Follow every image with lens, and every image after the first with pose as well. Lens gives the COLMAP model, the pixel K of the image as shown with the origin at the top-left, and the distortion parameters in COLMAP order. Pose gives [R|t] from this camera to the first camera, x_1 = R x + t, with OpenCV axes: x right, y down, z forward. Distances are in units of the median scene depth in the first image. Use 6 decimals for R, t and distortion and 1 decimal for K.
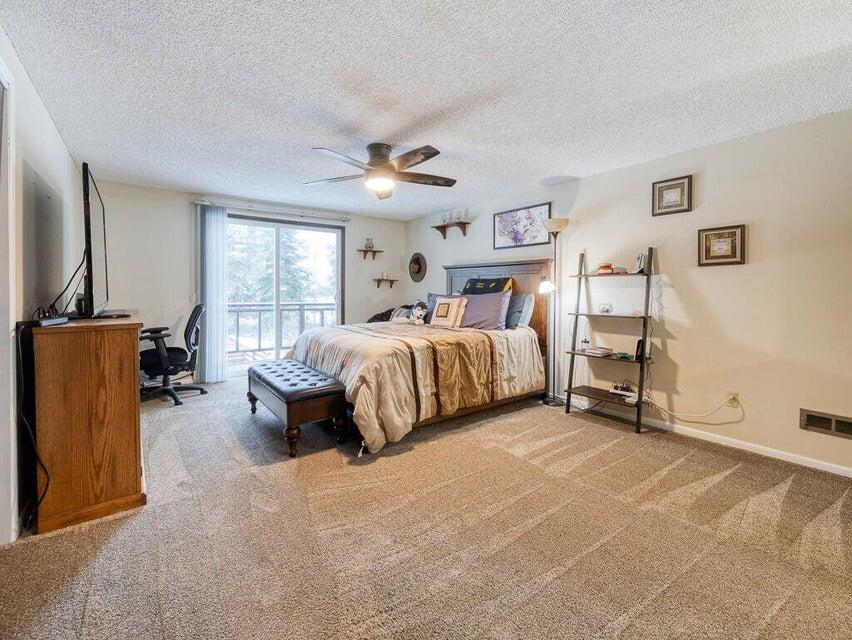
lens RADIAL K [[373.7, 0, 424.0], [0, 373.7, 293.5], [0, 0, 1]] dist [-0.000568, -0.000049]
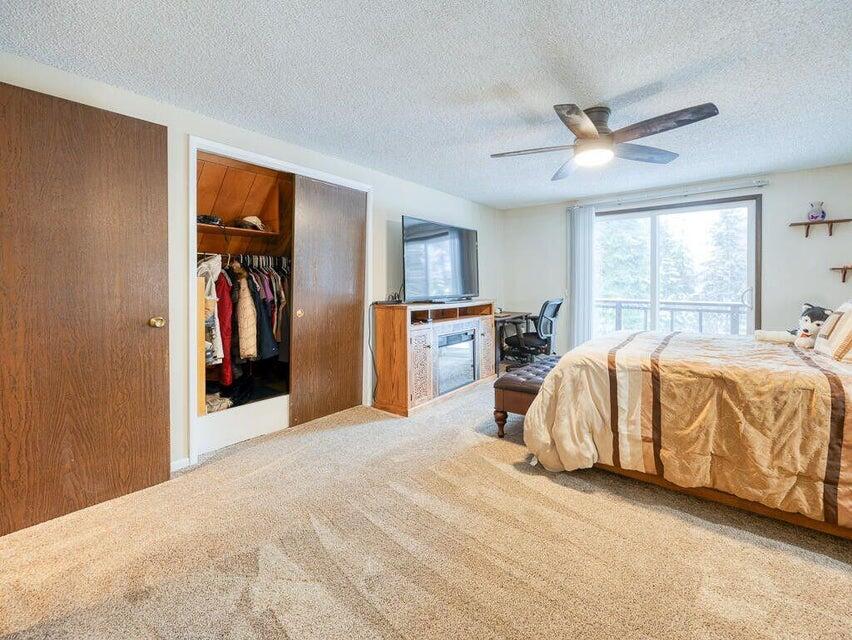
lens RADIAL K [[376.7, 0, 425.2], [0, 376.7, 285.4], [0, 0, 1]] dist [-0.000239, -0.000115]
pose [[0.254643, -0.001129, -0.967034, 0.552461], [-0.008212, 0.999961, -0.003330, -0.005767], [0.967000, 0.008790, 0.254624, 0.409432]]
